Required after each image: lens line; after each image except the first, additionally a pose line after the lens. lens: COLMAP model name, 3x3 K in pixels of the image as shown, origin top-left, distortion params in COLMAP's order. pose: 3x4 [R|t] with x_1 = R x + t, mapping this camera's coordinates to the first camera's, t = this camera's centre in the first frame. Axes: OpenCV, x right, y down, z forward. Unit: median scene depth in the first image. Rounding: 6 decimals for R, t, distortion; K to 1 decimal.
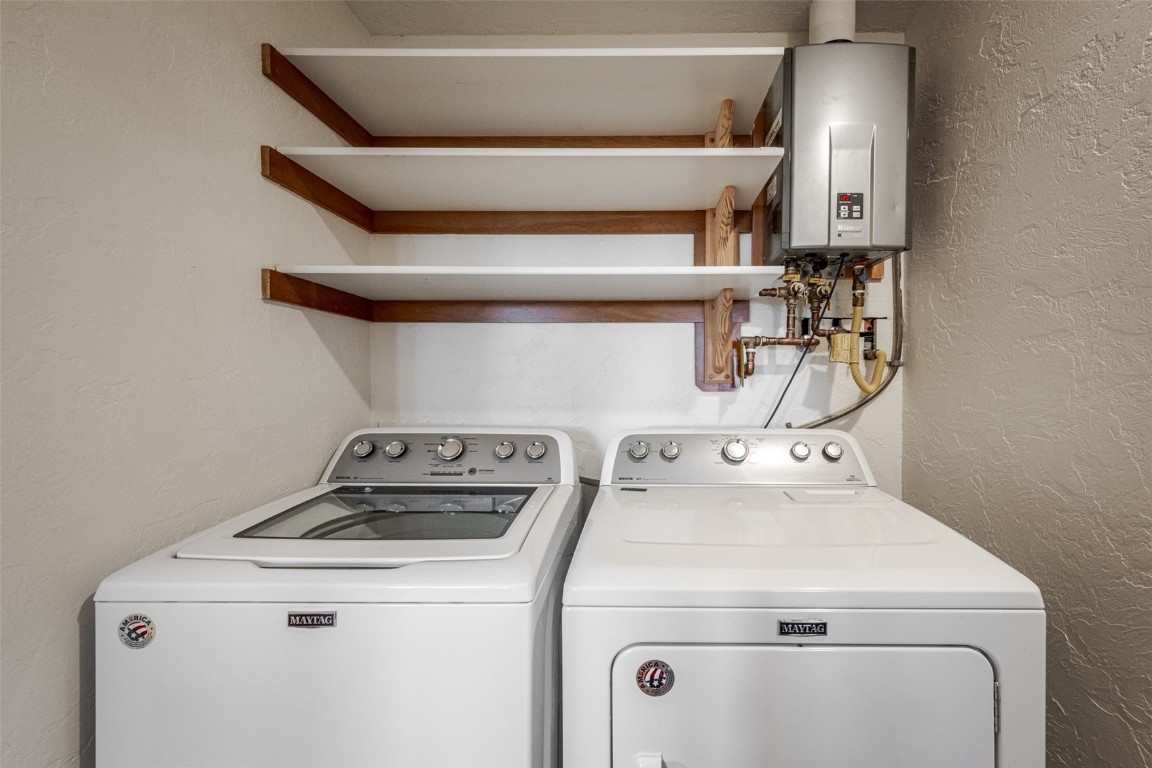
lens RADIAL K [[466.2, 0, 576.2], [0, 466.2, 364.8], [0, 0, 1]] dist [-0.000854, -0.000258]
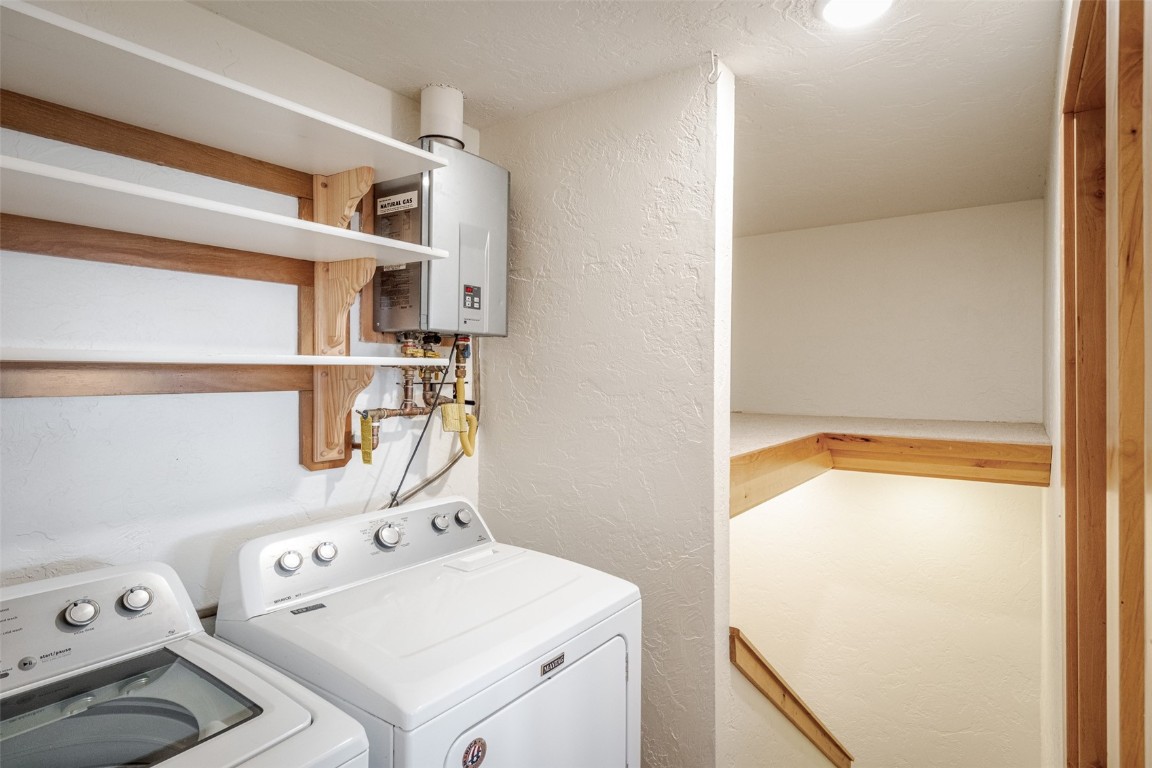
lens RADIAL K [[612.3, 0, 578.2], [0, 612.3, 375.5], [0, 0, 1]] dist [0.001327, -0.000054]
pose [[0.583649, -0.006554, 0.811979, -0.466999], [0.015804, 0.999870, -0.003289, -0.142239], [-0.811852, 0.014752, 0.583677, -0.069993]]
